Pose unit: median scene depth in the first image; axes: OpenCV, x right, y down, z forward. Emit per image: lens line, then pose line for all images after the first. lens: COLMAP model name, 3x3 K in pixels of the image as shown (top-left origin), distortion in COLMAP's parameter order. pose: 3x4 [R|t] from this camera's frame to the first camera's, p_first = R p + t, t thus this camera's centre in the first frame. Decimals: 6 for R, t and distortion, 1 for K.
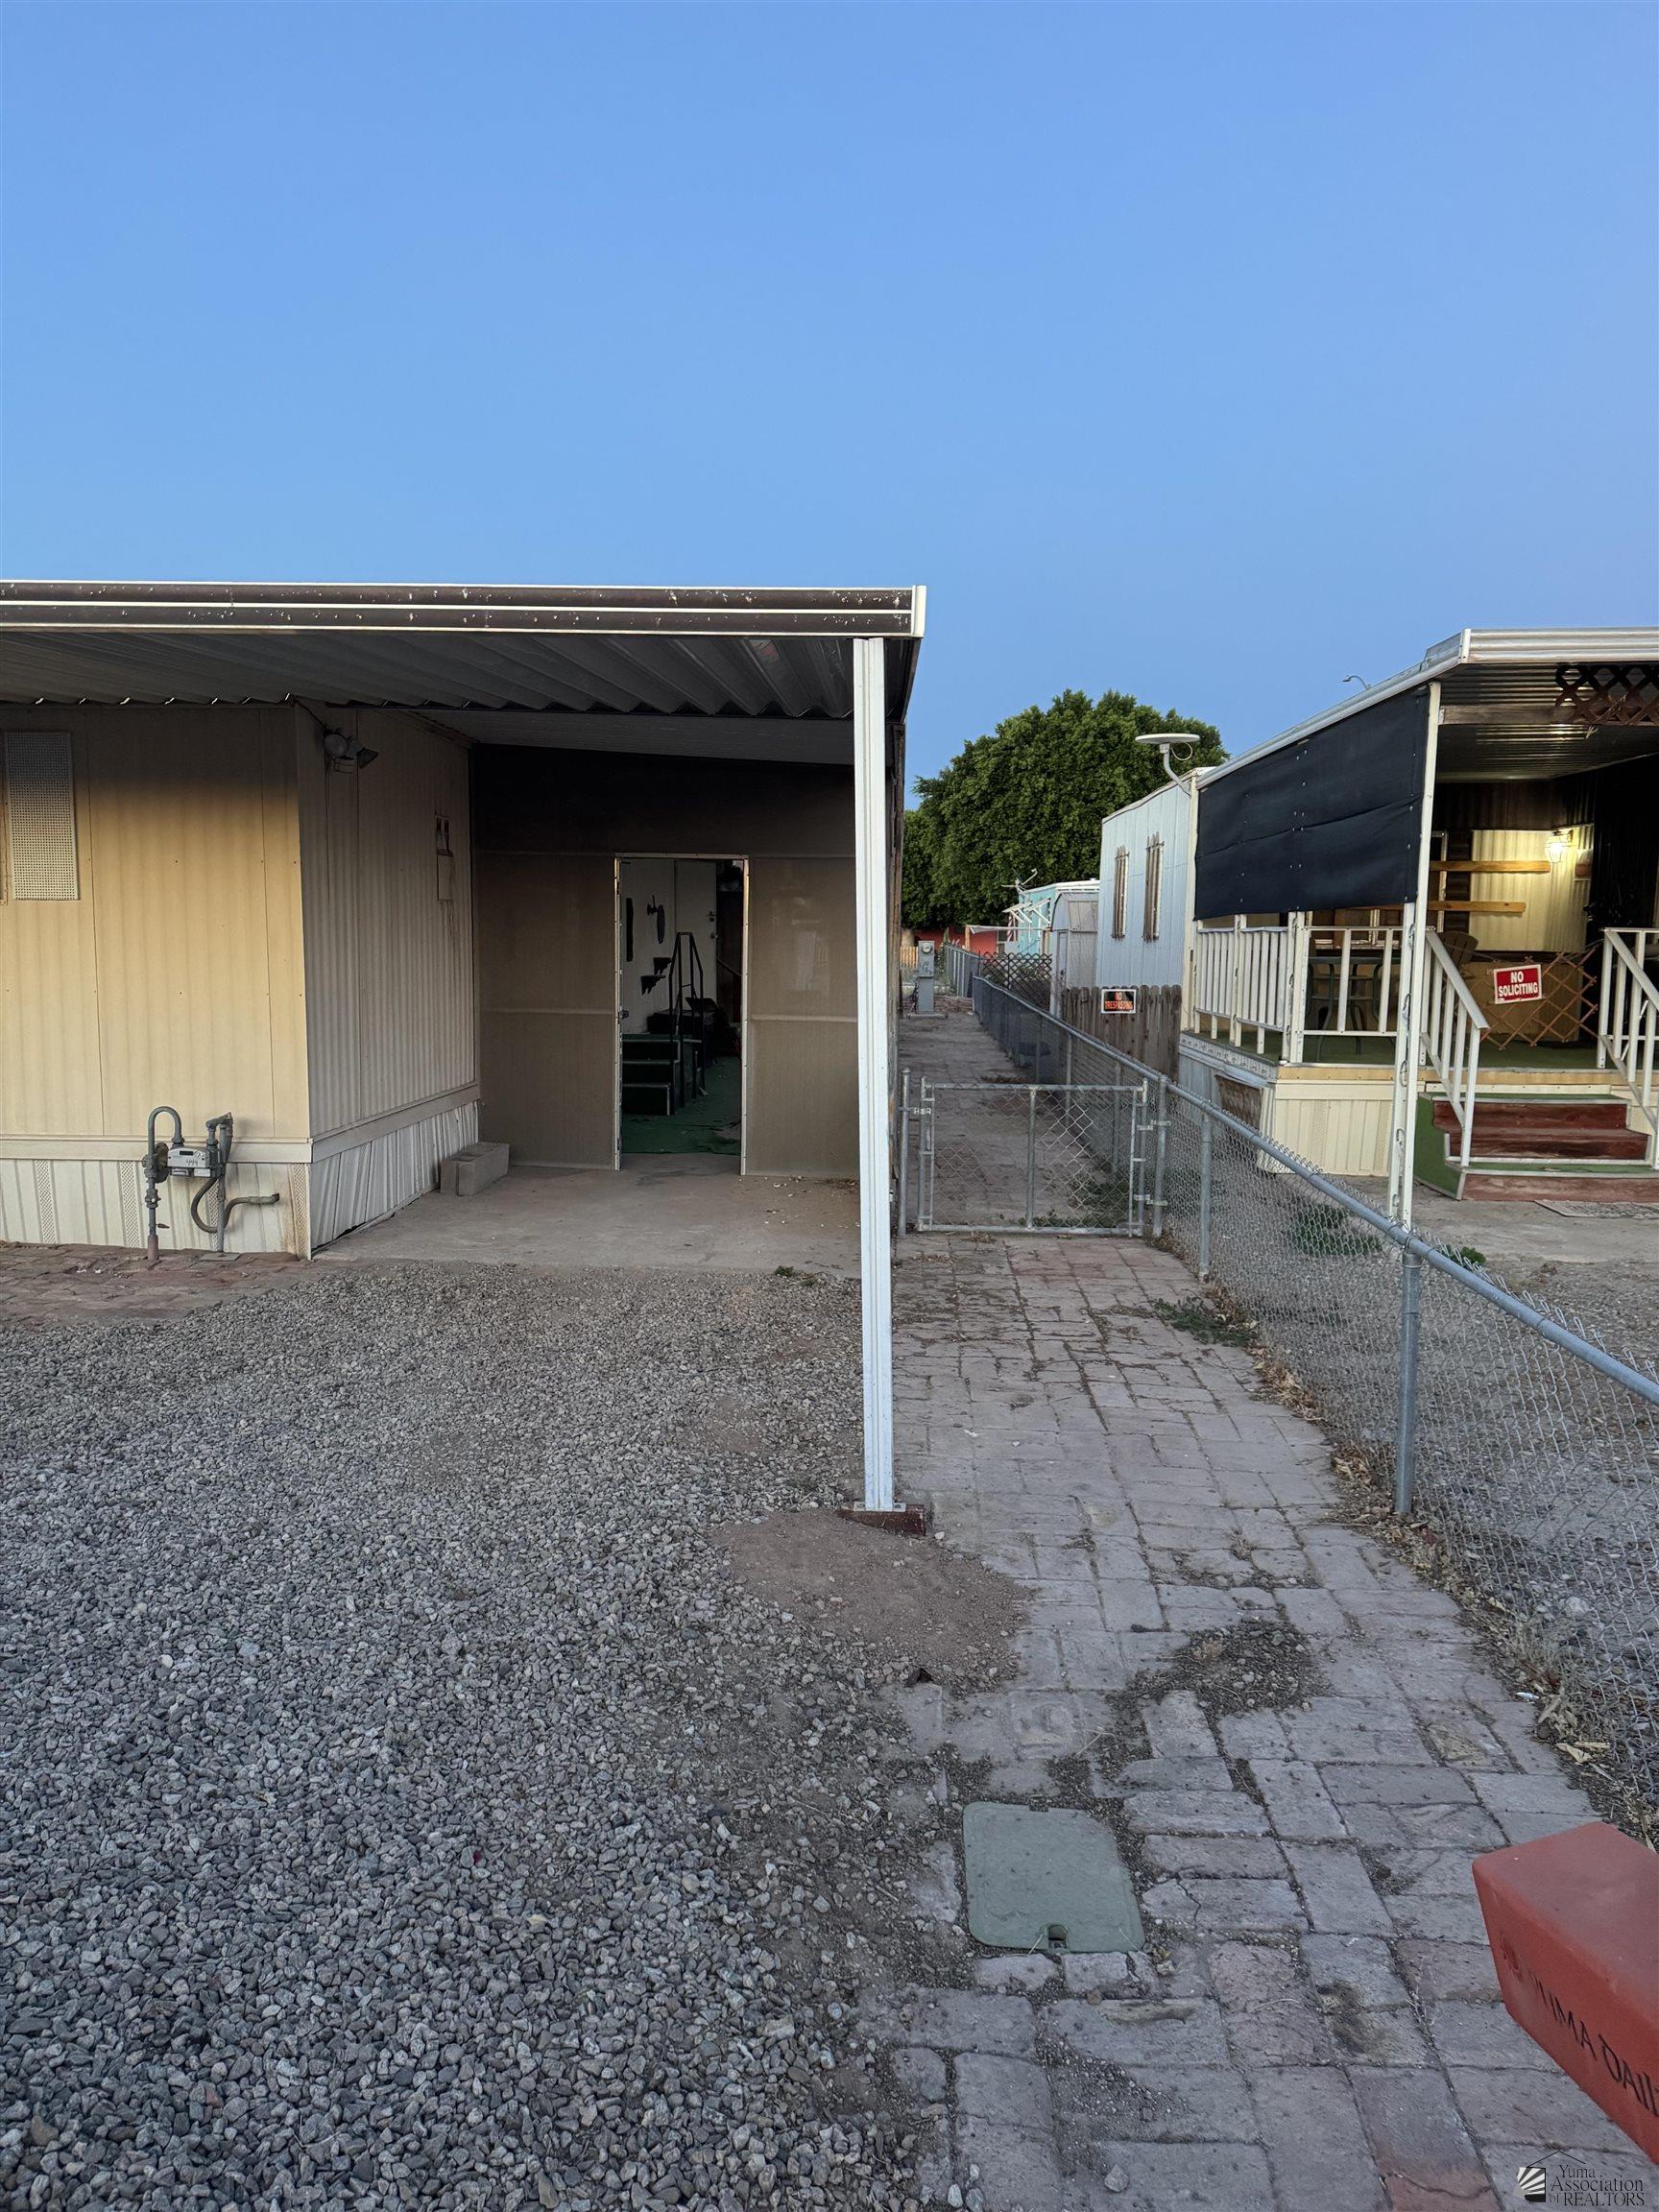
lens RADIAL K [[1530.7, 0, 829.5], [0, 1530.7, 1106.0], [0, 0, 1]] dist [0.137227, -0.260173]
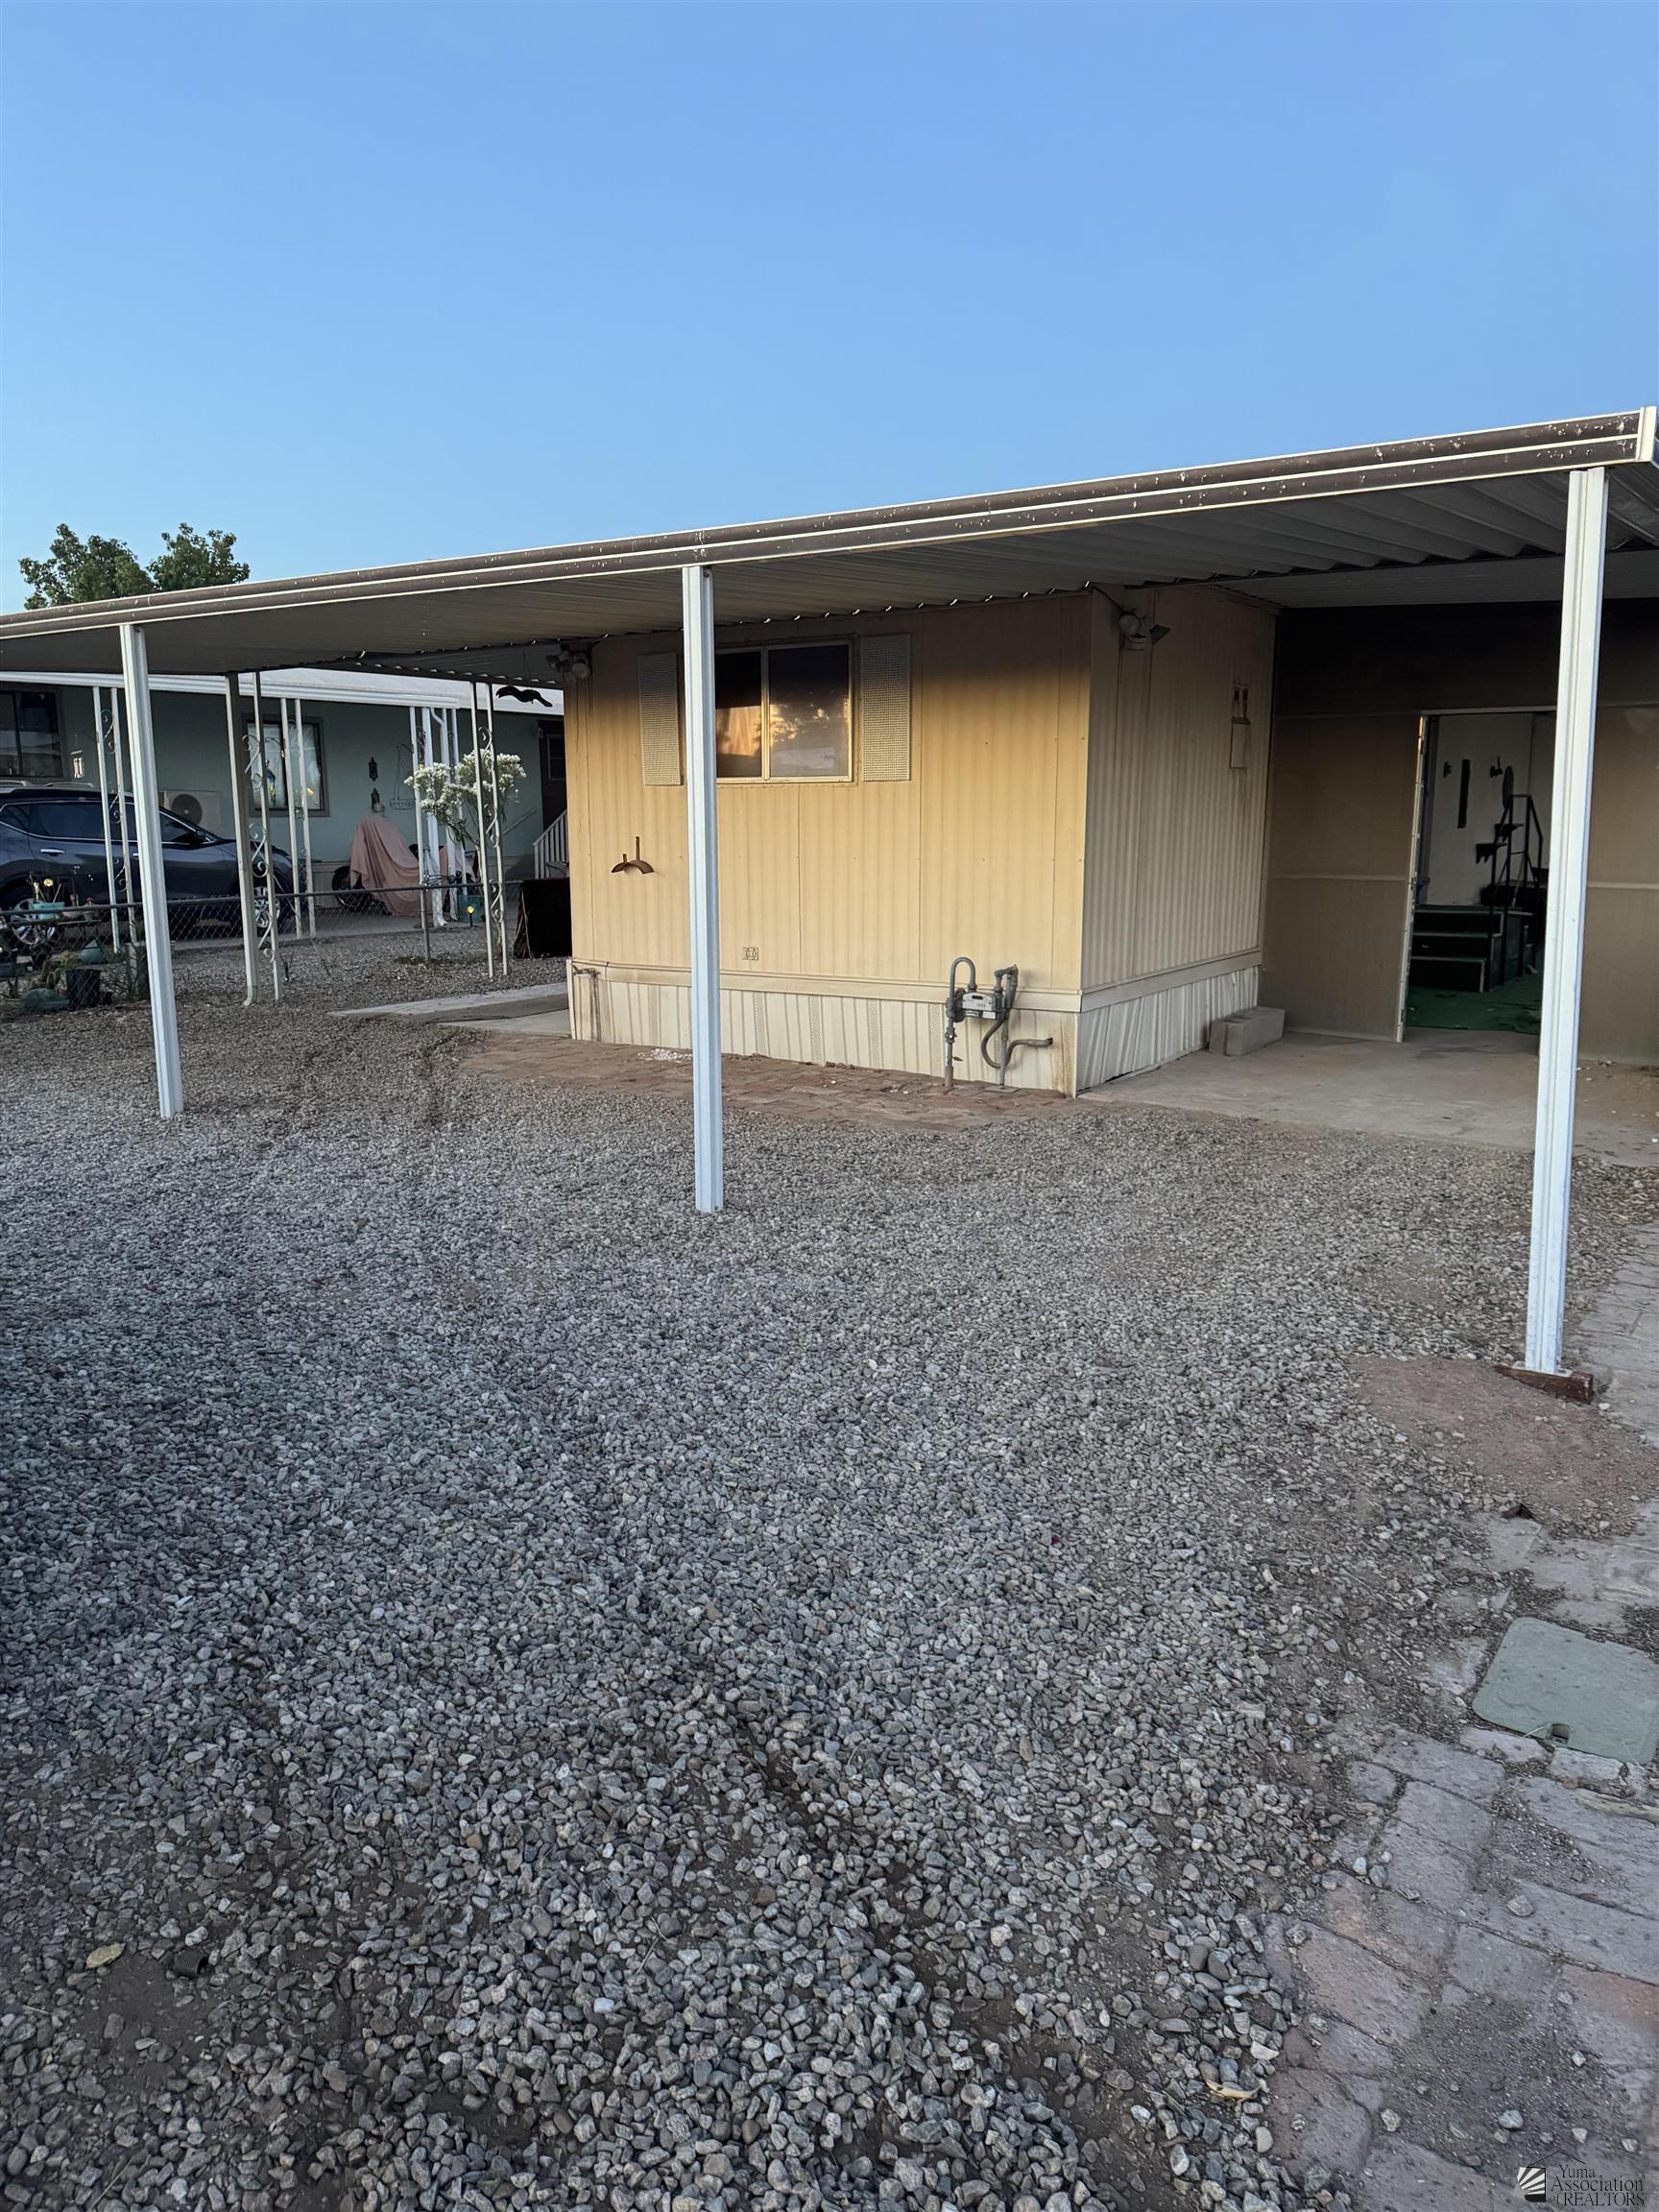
lens RADIAL K [[1530.7, 0, 829.5], [0, 1530.7, 1106.0], [0, 0, 1]] dist [0.137227, -0.260173]
pose [[0.858591, 0.081426, -0.506153, 0.126347], [-0.042385, 0.995201, 0.088201, 0.023202], [0.510906, -0.054275, 0.857922, -0.074435]]
